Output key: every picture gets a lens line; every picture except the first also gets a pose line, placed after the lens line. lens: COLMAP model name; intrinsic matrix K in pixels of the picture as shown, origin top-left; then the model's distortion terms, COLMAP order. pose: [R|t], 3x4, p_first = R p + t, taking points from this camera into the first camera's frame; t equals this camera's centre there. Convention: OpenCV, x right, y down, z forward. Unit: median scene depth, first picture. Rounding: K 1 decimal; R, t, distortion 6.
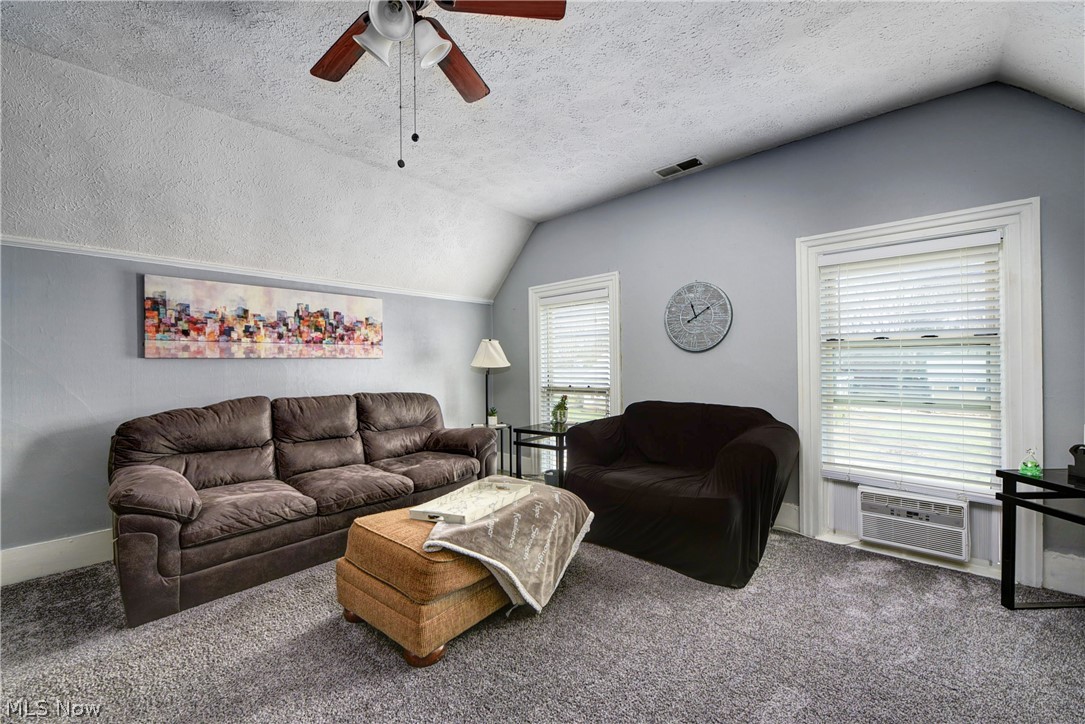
lens RADIAL K [[436.0, 0, 543.1], [0, 436.0, 363.6], [0, 0, 1]] dist [-0.004525, -0.000058]
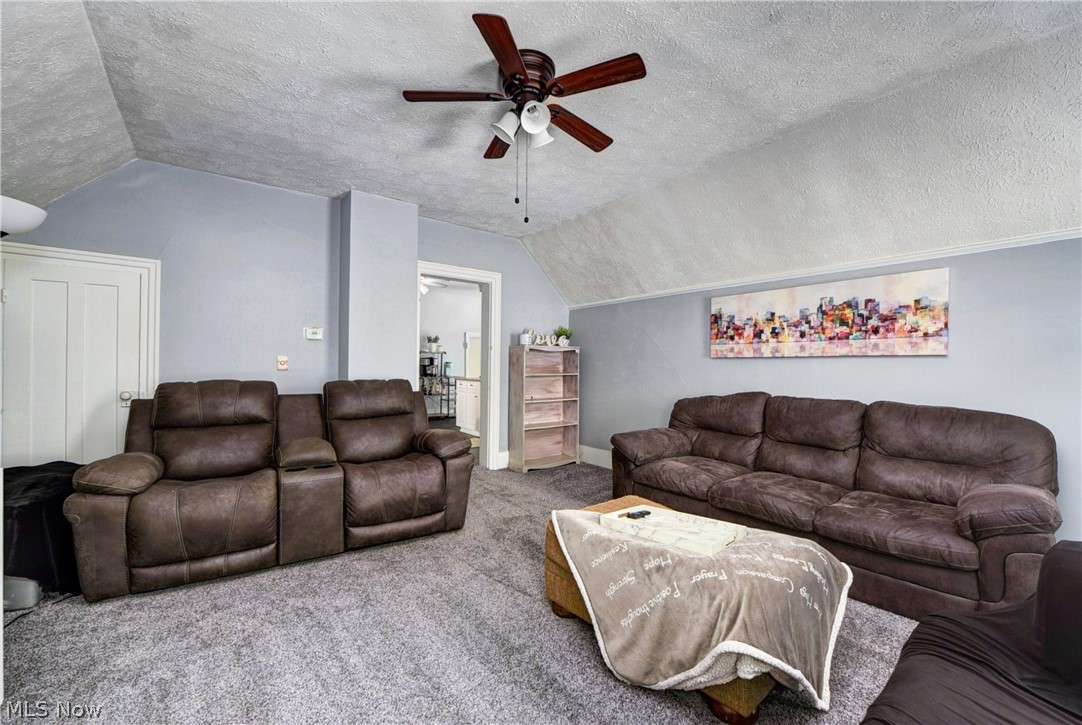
lens RADIAL K [[434.8, 0, 541.4], [0, 434.8, 360.1], [0, 0, 1]] dist [-0.004525, -0.000058]
pose [[-0.176255, 0.004750, -0.984333, 0.475763], [0.001958, 0.999988, 0.004475, -0.010382], [0.984343, -0.001139, -0.176262, 0.591065]]
